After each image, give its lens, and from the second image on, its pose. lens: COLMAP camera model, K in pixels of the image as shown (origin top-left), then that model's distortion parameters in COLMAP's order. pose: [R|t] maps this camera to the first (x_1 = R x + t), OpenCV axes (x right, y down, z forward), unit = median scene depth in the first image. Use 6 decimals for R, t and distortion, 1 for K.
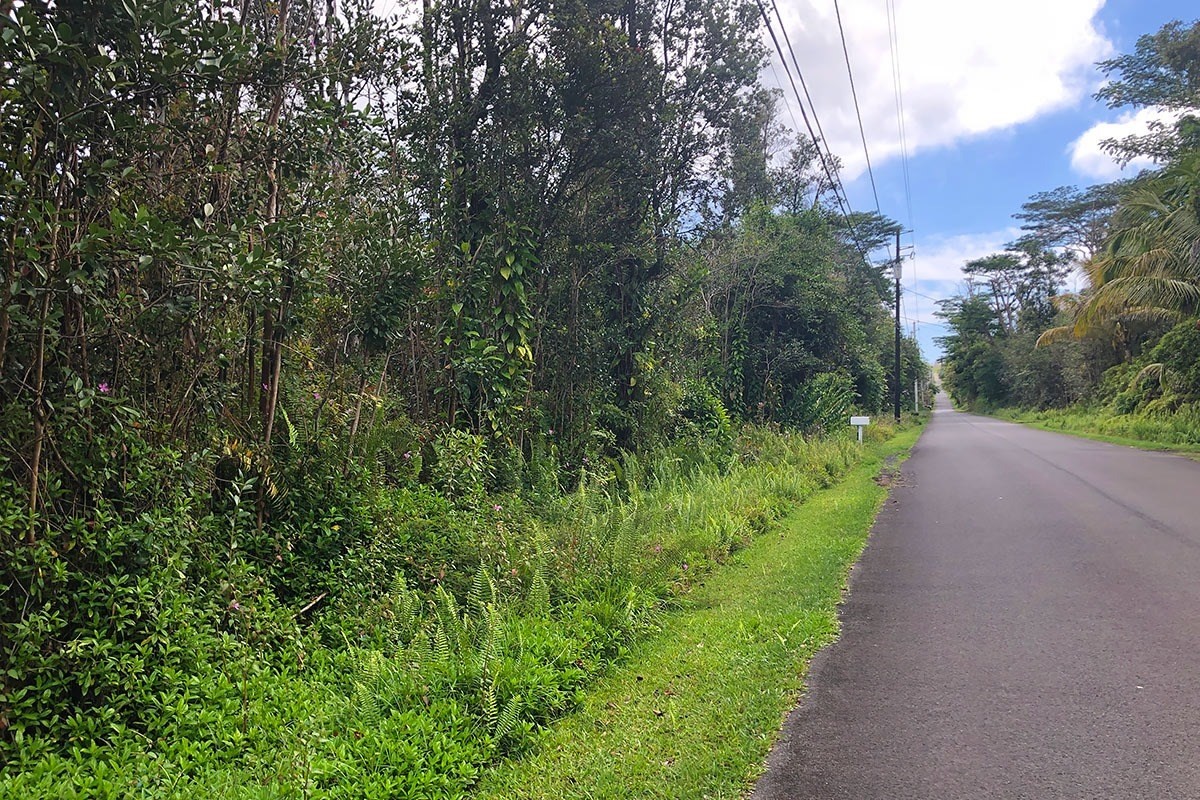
lens RADIAL K [[978.3, 0, 571.3], [0, 978.3, 405.0], [0, 0, 1]] dist [0.103982, -0.106041]
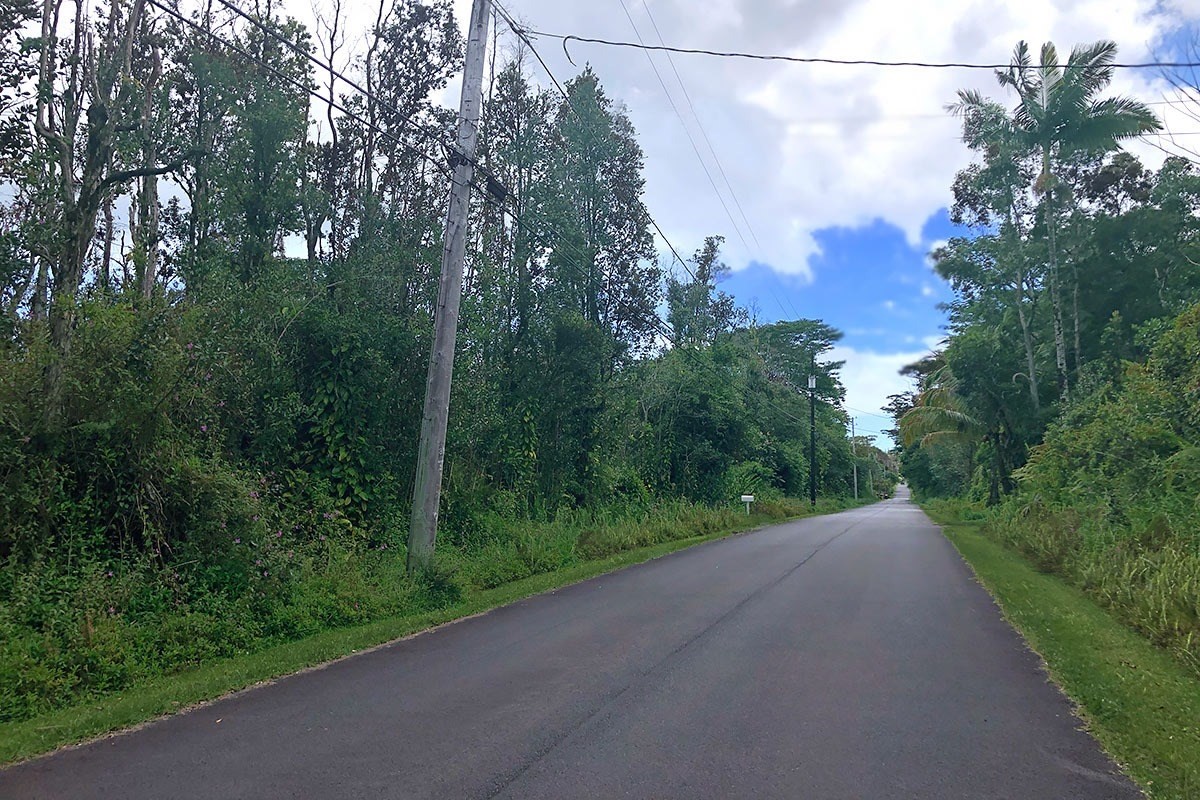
lens RADIAL K [[978.6, 0, 596.6], [0, 978.6, 339.2], [0, 0, 1]] dist [0.057548, -0.088338]
pose [[0.998061, 0.040101, 0.047599, -0.016045], [-0.032797, 0.988832, -0.145379, 0.002373], [-0.052897, 0.143536, 0.988230, -0.937311]]
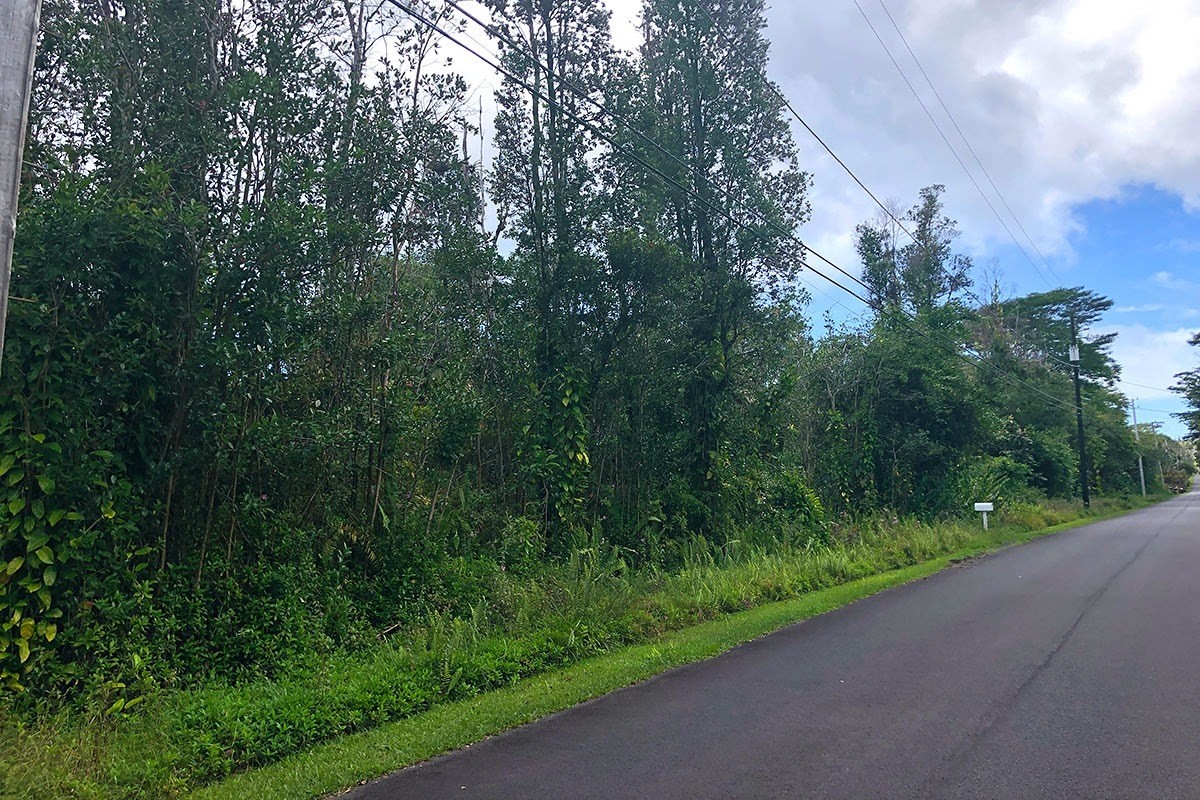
lens RADIAL K [[978.6, 0, 596.6], [0, 978.6, 339.2], [0, 0, 1]] dist [0.057548, -0.088338]
pose [[0.981698, -0.029301, -0.188178, 0.185350], [0.001225, 0.989045, -0.147612, -0.013192], [0.190442, 0.144680, 0.970979, -0.271618]]
